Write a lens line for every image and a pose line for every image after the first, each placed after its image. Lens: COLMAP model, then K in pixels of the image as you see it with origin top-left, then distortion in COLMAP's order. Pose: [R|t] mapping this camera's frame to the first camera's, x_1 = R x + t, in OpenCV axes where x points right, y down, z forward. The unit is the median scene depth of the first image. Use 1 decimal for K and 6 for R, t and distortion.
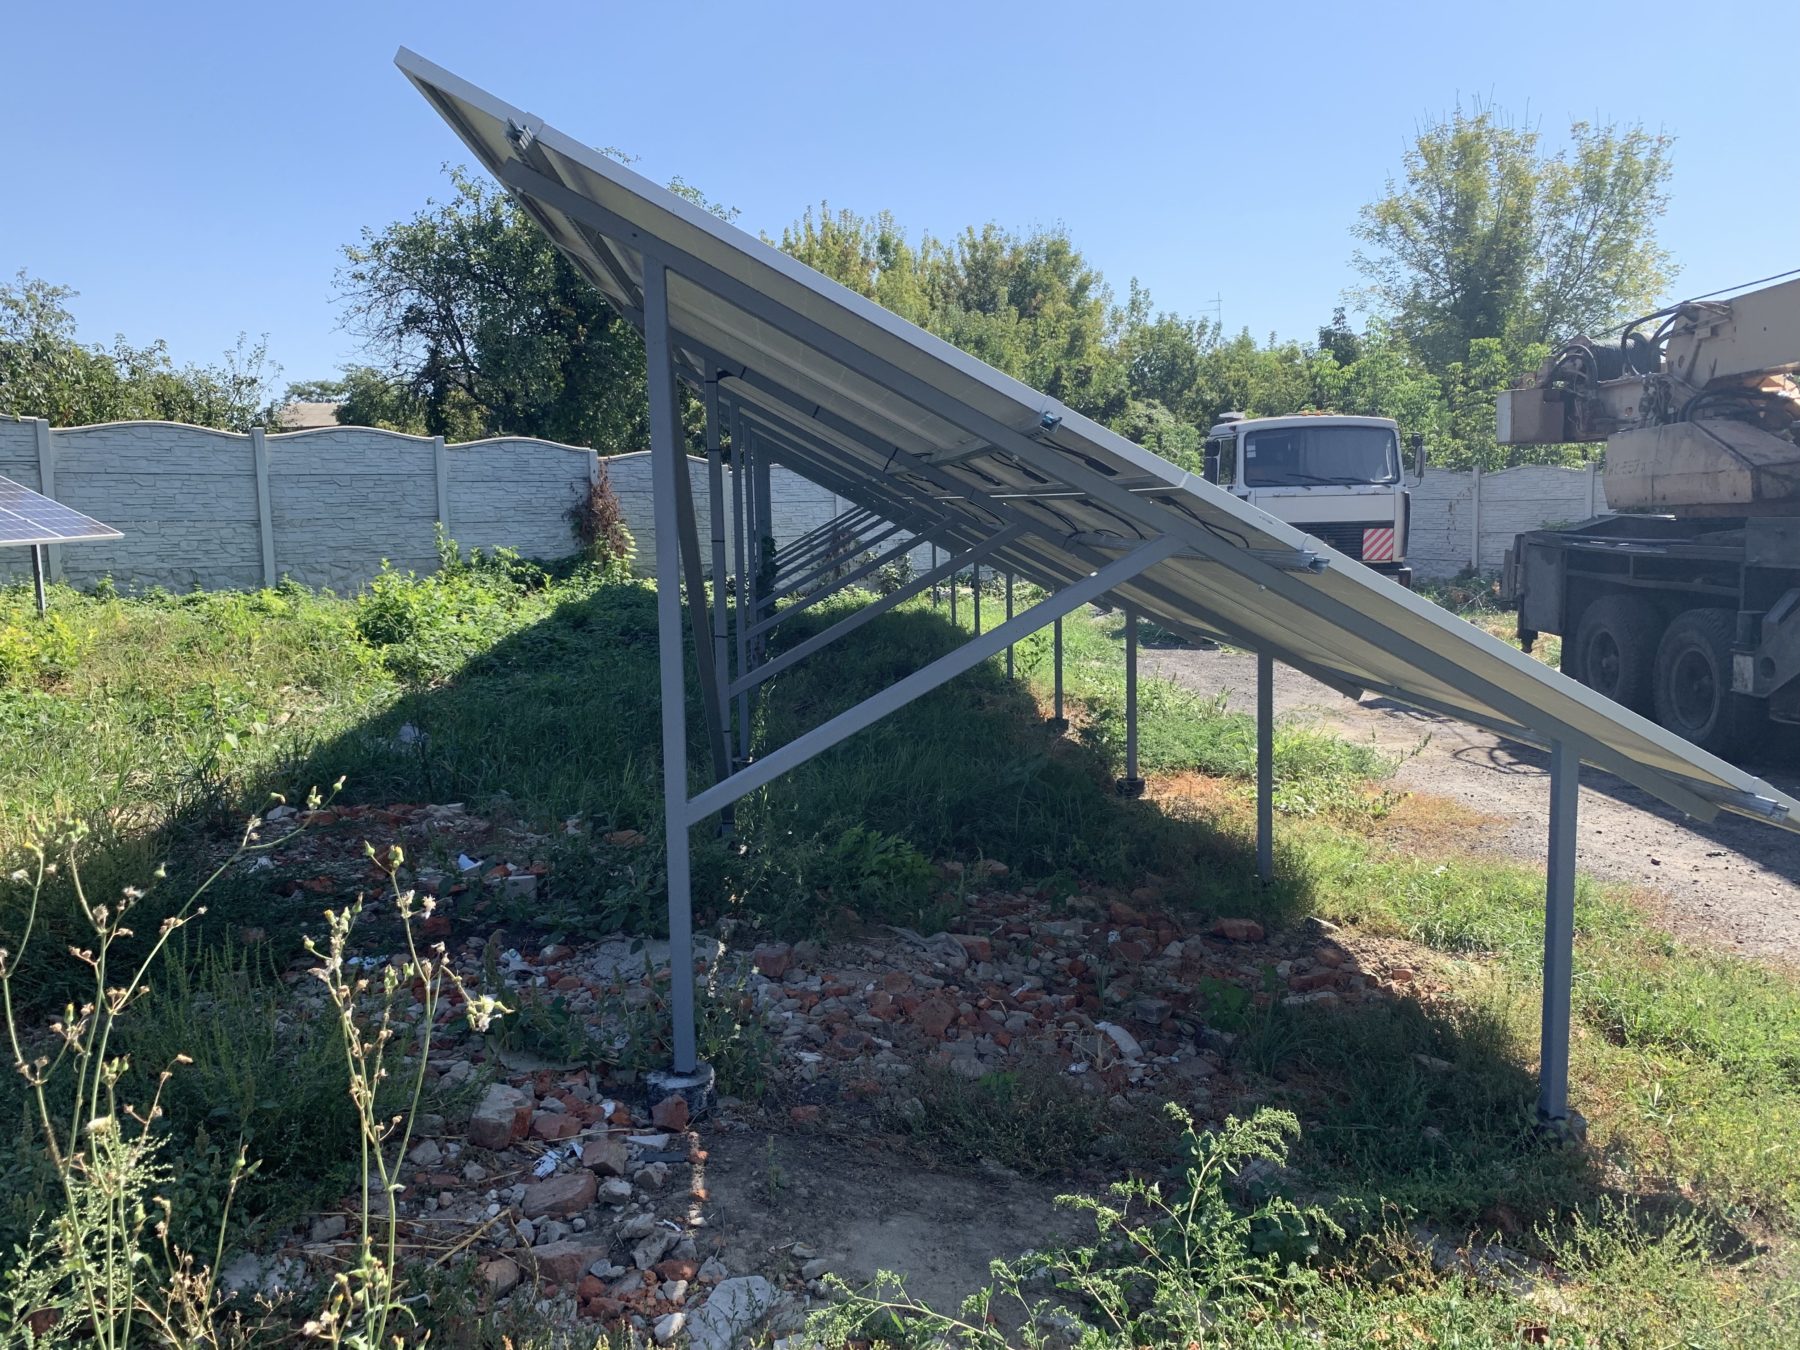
lens RADIAL K [[1302.2, 0, 900.0], [0, 1302.2, 675.0], [0, 0, 1]] dist [0.037802, 0.000498]
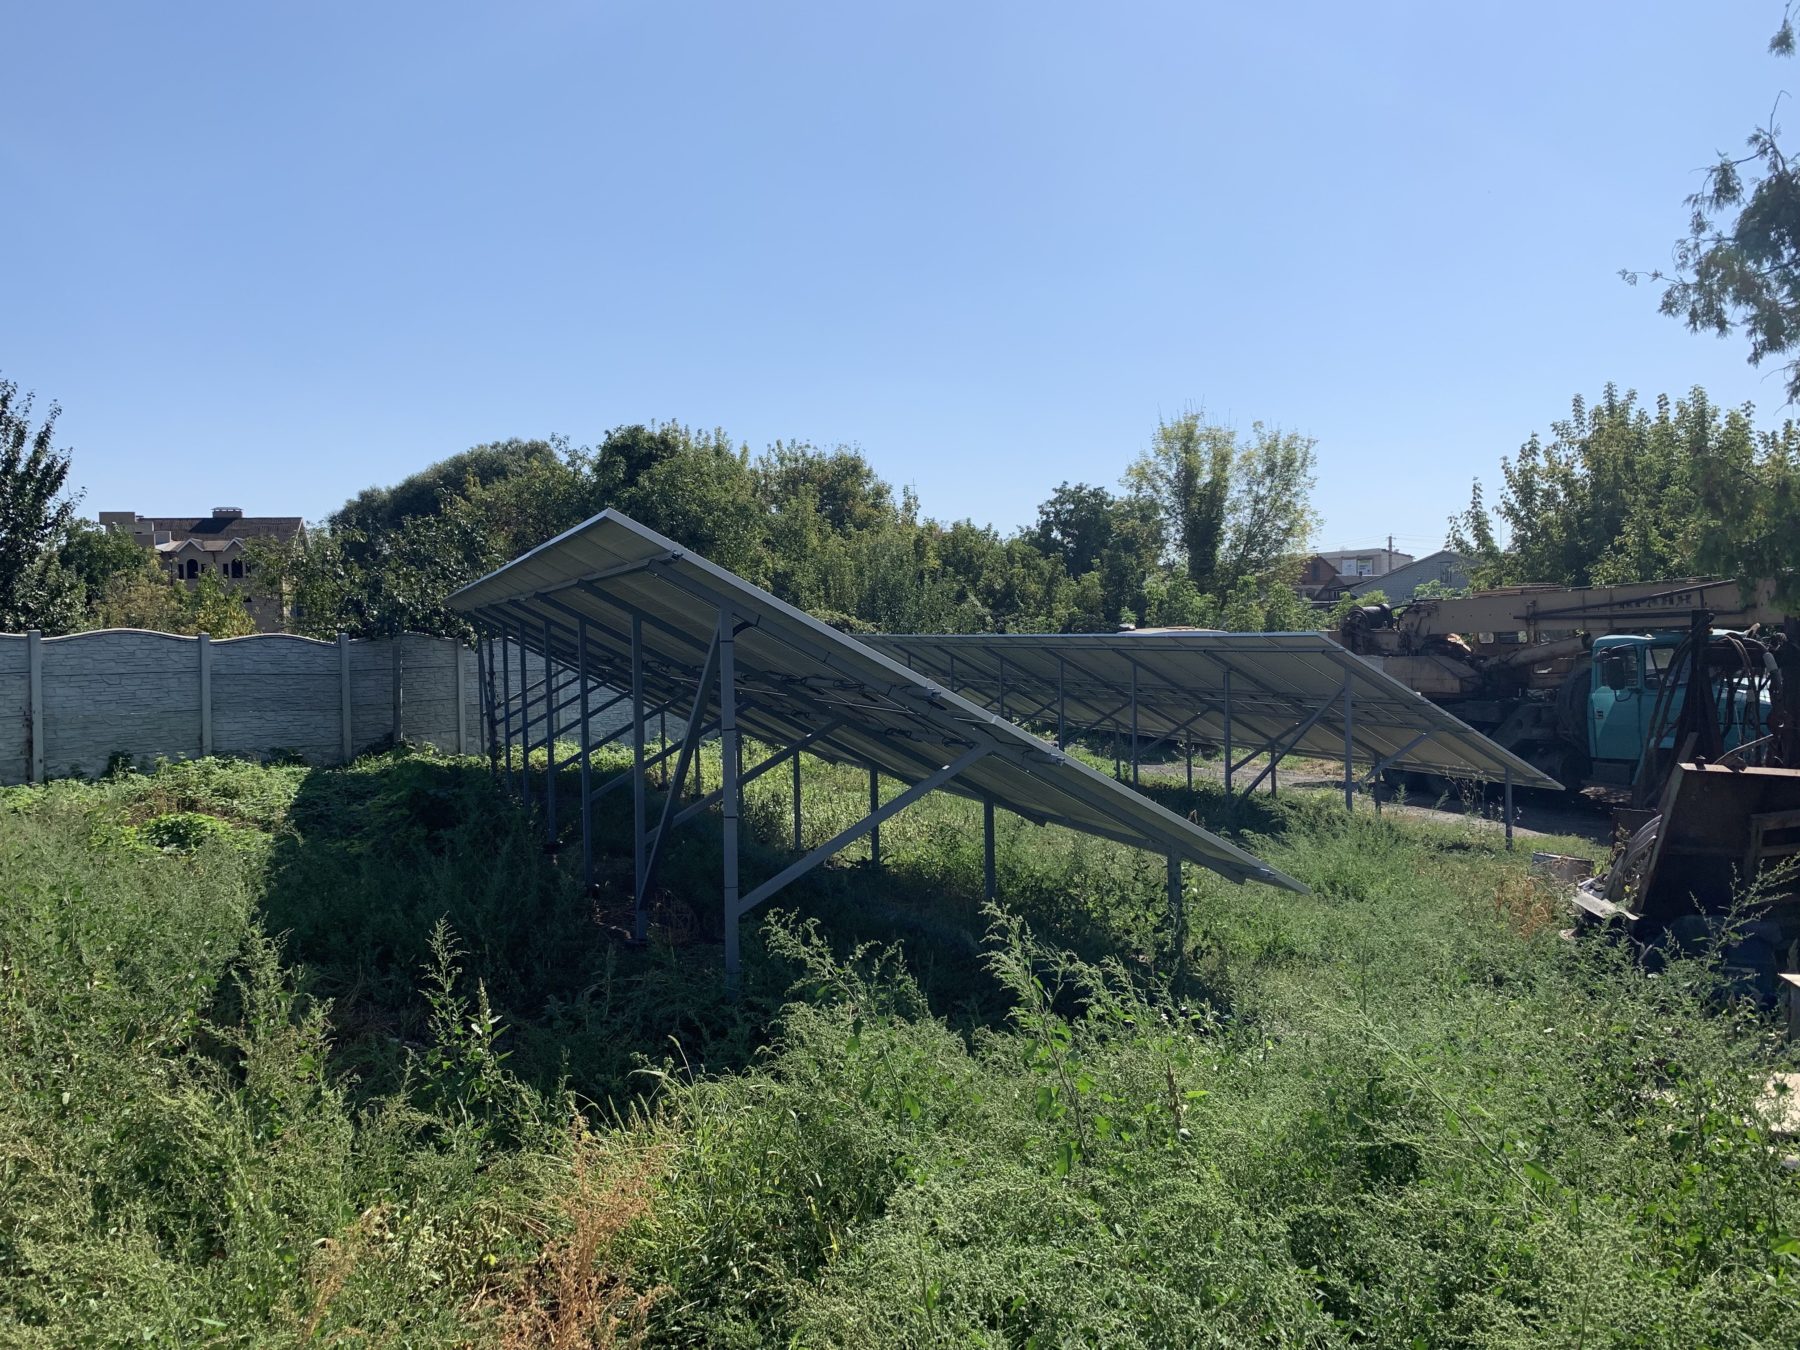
lens RADIAL K [[1386.9, 0, 900.0], [0, 1386.9, 675.0], [0, 0, 1]] dist [0.107684, -0.120606]
pose [[0.954545, -0.008671, 0.297939, -0.364192], [0.041712, 0.993627, -0.104720, 0.020202], [-0.295132, 0.112388, 0.948823, -0.375255]]
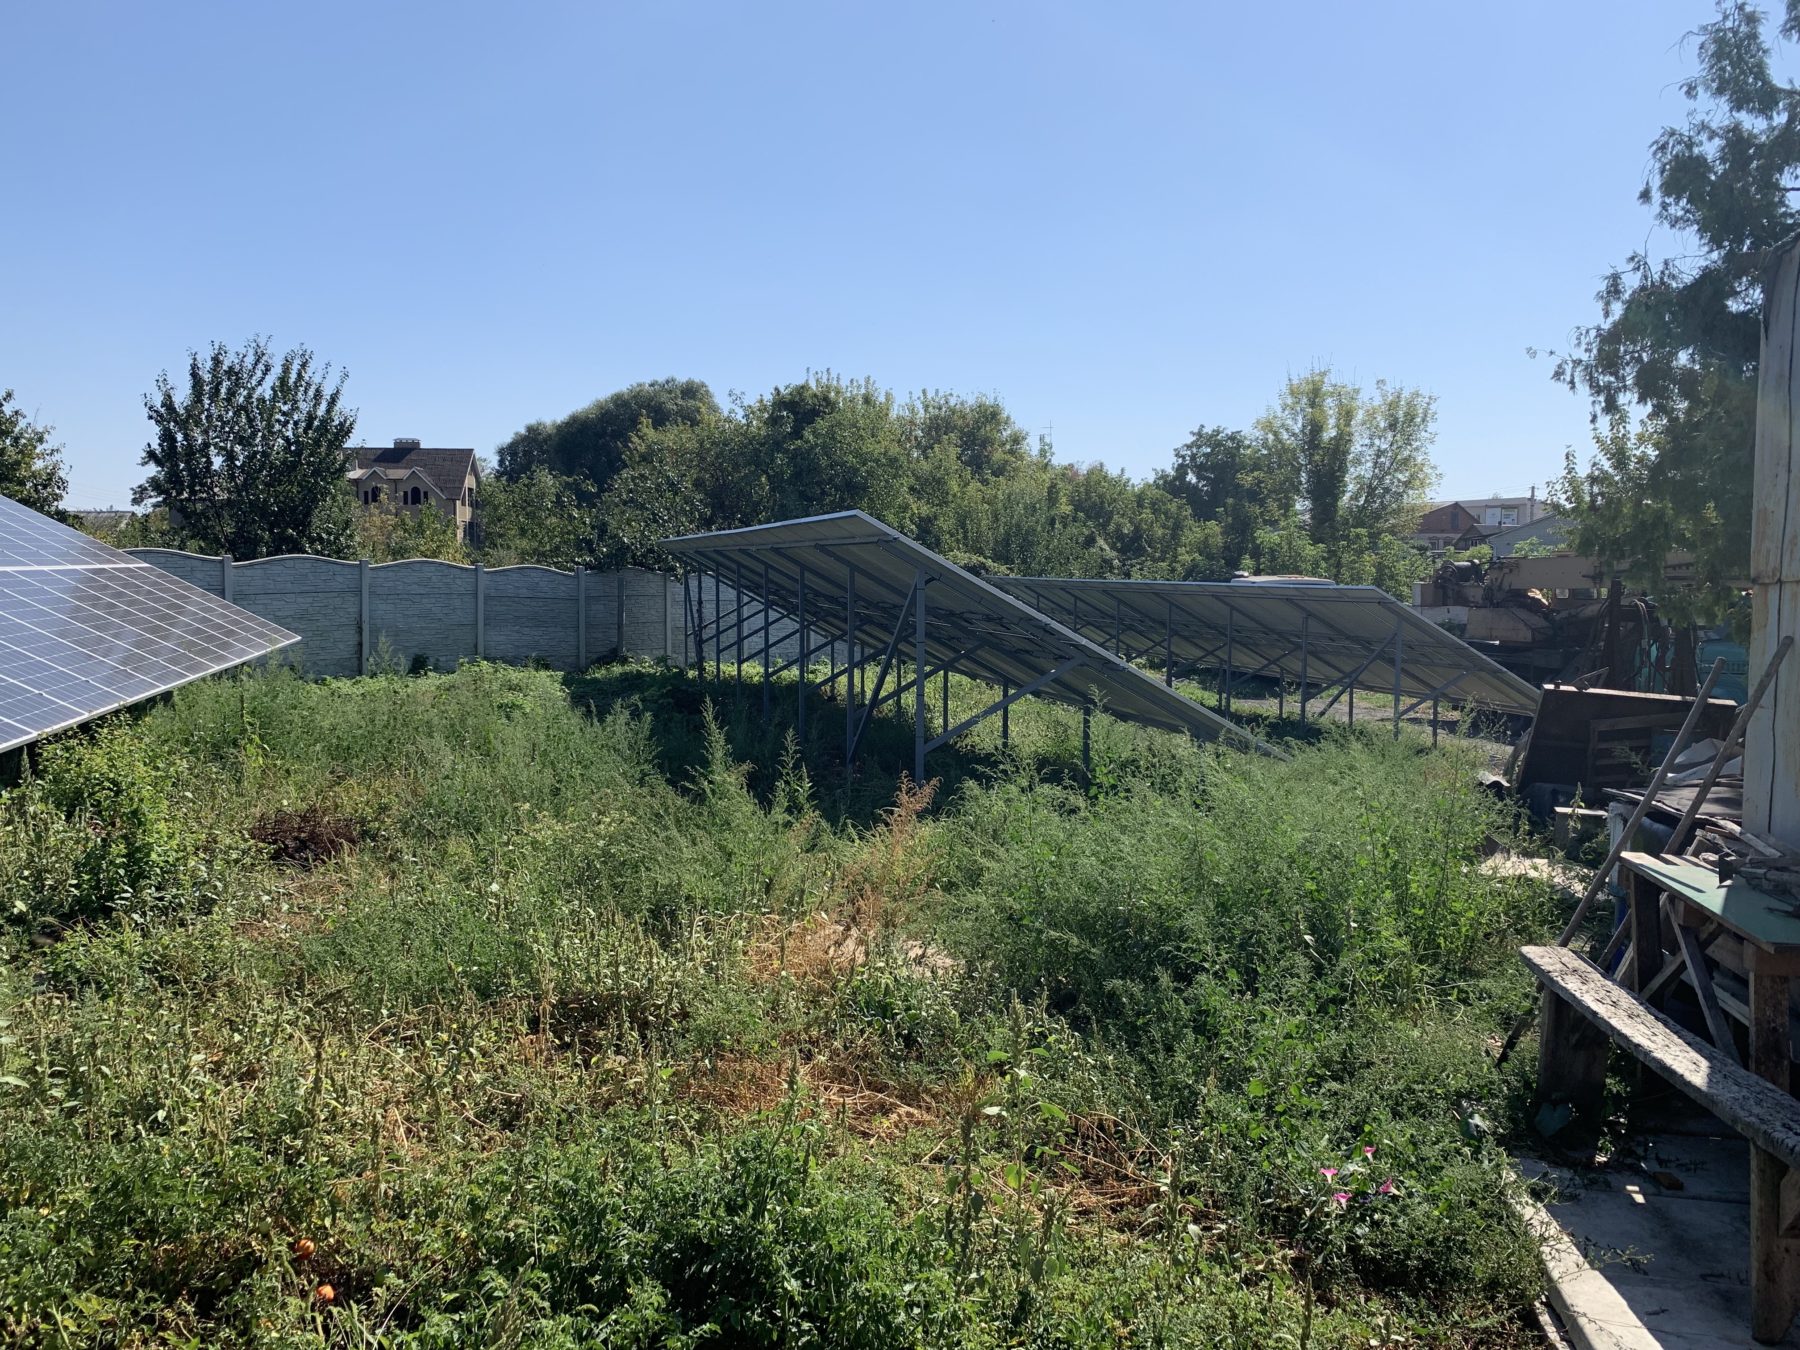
lens RADIAL K [[1386.9, 0, 900.0], [0, 1386.9, 675.0], [0, 0, 1]] dist [0.107684, -0.120606]
pose [[0.978153, 0.008927, 0.207697, -0.406207], [0.003854, 0.998127, -0.061053, 0.035501], [-0.207853, 0.060520, 0.976286, -0.513350]]
